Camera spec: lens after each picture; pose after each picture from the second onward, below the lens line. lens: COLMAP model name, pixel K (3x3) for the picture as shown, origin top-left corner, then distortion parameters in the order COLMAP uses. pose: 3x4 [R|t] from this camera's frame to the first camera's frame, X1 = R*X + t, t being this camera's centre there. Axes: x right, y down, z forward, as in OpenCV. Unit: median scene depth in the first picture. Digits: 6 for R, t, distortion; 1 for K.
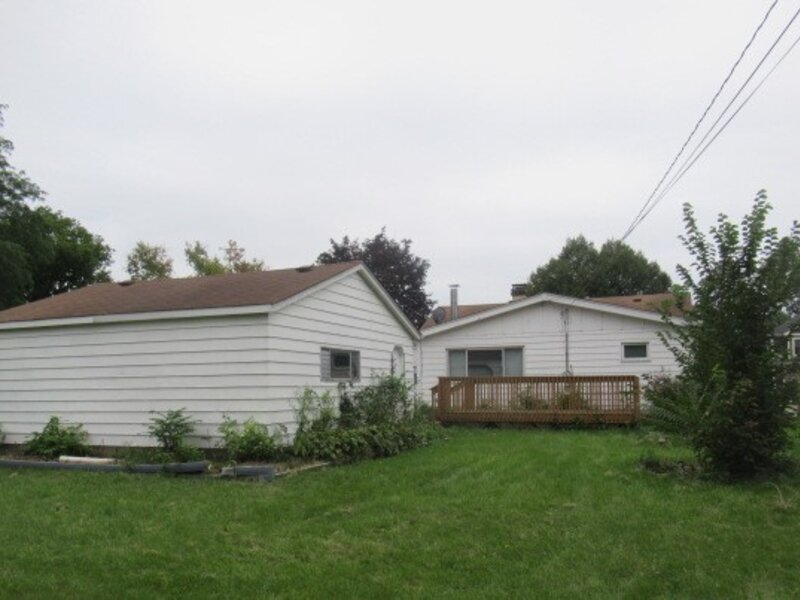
lens RADIAL K [[711.4, 0, 400.0], [0, 711.4, 300.0], [0, 0, 1]] dist [0.002302, 0.000345]
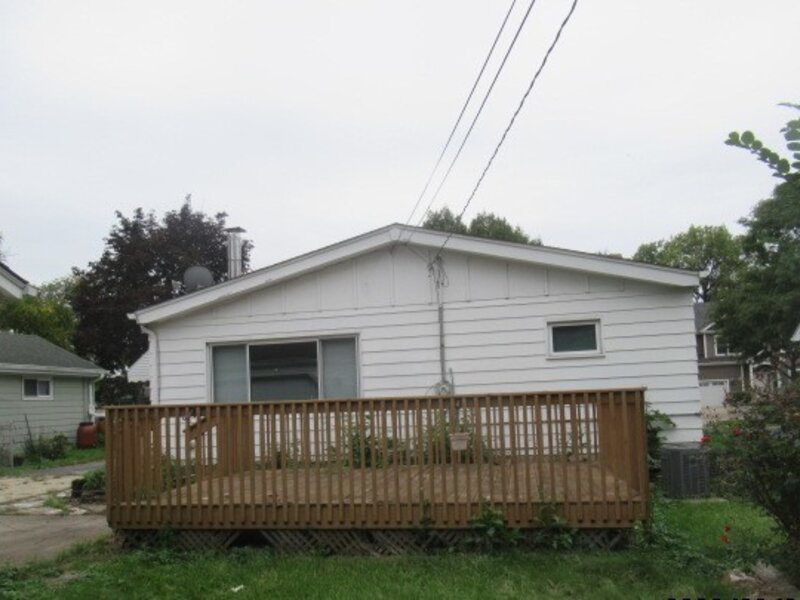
lens RADIAL K [[711.4, 0, 400.0], [0, 711.4, 300.0], [0, 0, 1]] dist [0.002302, 0.000345]
pose [[0.980579, -0.006416, 0.196018, 0.103411], [0.009771, 0.999822, -0.016155, 0.048738], [-0.195879, 0.017757, 0.980467, 0.494141]]
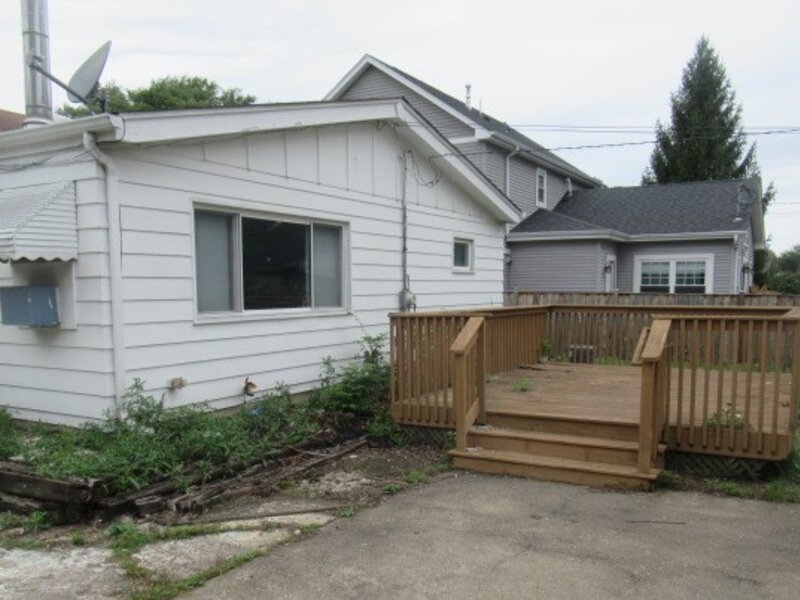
lens RADIAL K [[711.4, 0, 400.0], [0, 711.4, 300.0], [0, 0, 1]] dist [0.002302, 0.000345]
pose [[0.142595, -0.014683, 0.989672, -0.209473], [-0.137753, 0.989864, 0.034534, 0.088575], [-0.980148, -0.141255, 0.139127, 0.902777]]
